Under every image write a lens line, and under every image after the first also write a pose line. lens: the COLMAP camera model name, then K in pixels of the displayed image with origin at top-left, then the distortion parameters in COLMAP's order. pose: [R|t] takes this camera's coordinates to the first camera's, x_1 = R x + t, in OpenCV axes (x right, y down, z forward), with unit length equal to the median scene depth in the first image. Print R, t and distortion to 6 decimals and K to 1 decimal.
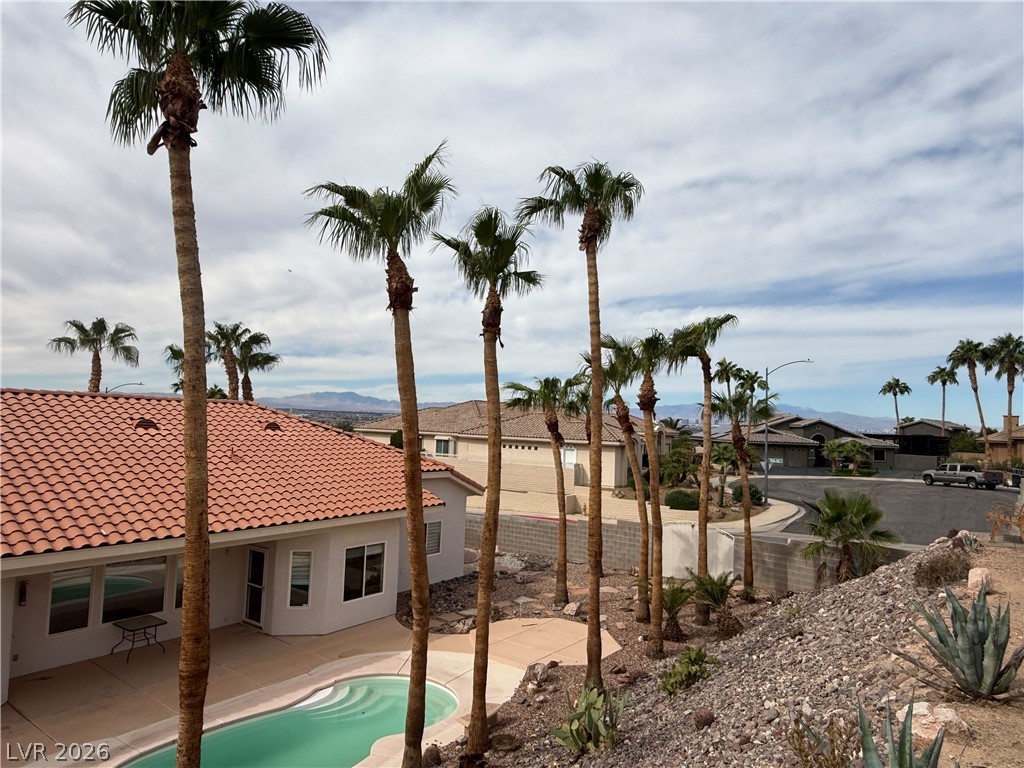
lens RADIAL K [[656.8, 0, 509.0], [0, 656.8, 385.8], [0, 0, 1]] dist [0.000594, -0.001429]
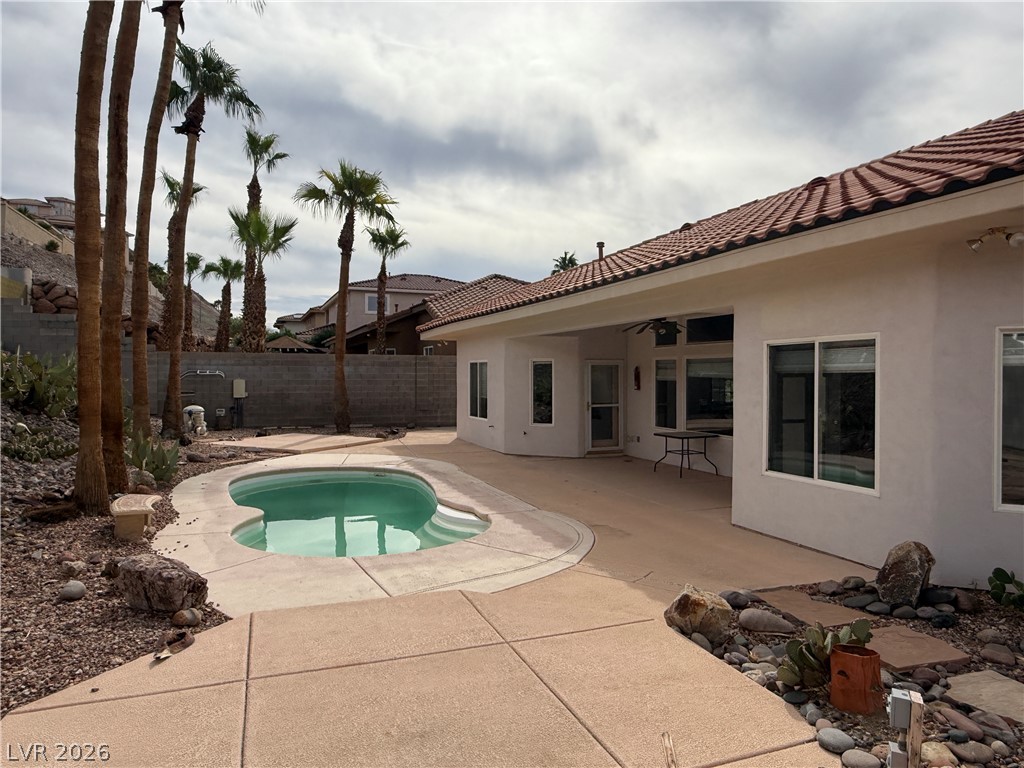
lens RADIAL K [[665.2, 0, 510.1], [0, 665.2, 386.6], [0, 0, 1]] dist [-0.000073, 0.002414]
pose [[-0.534974, -0.023297, -0.844547, 0.187302], [0.025258, 0.998732, -0.043550, 0.280120], [0.844491, -0.044630, -0.533707, 1.052804]]
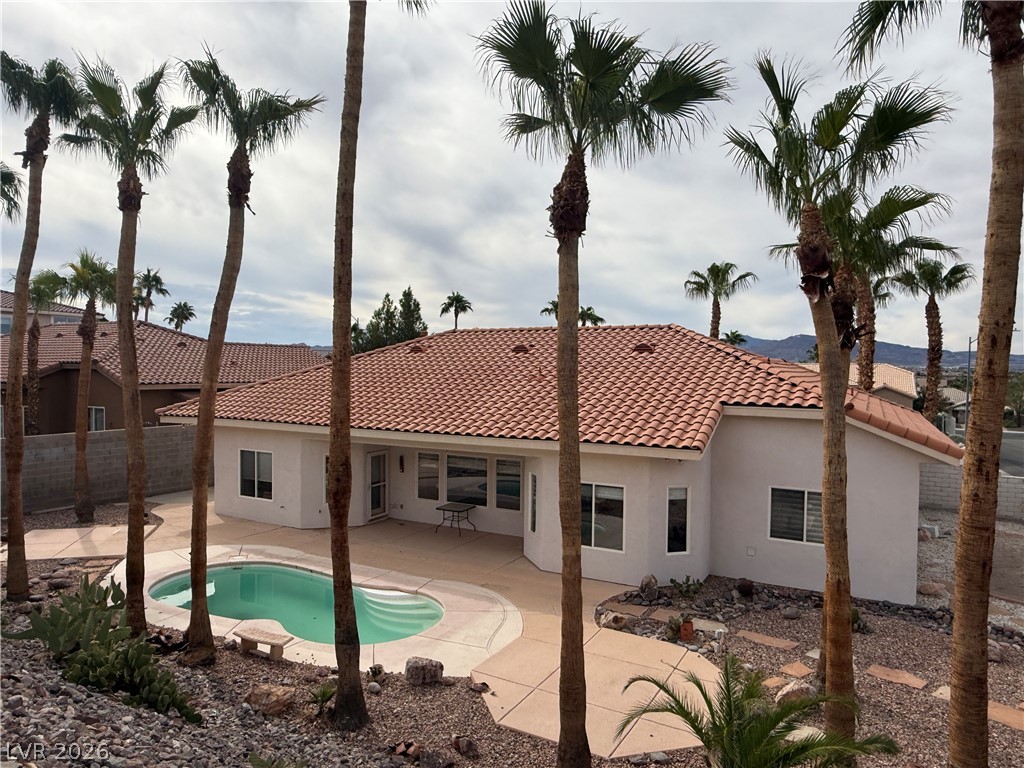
lens RADIAL K [[665.2, 0, 510.1], [0, 665.2, 386.6], [0, 0, 1]] dist [-0.000073, 0.002414]
pose [[0.130453, -0.010082, -0.991403, 0.573852], [0.049066, 0.998789, -0.003701, 0.122758], [0.990240, -0.048162, 0.130790, 0.799400]]
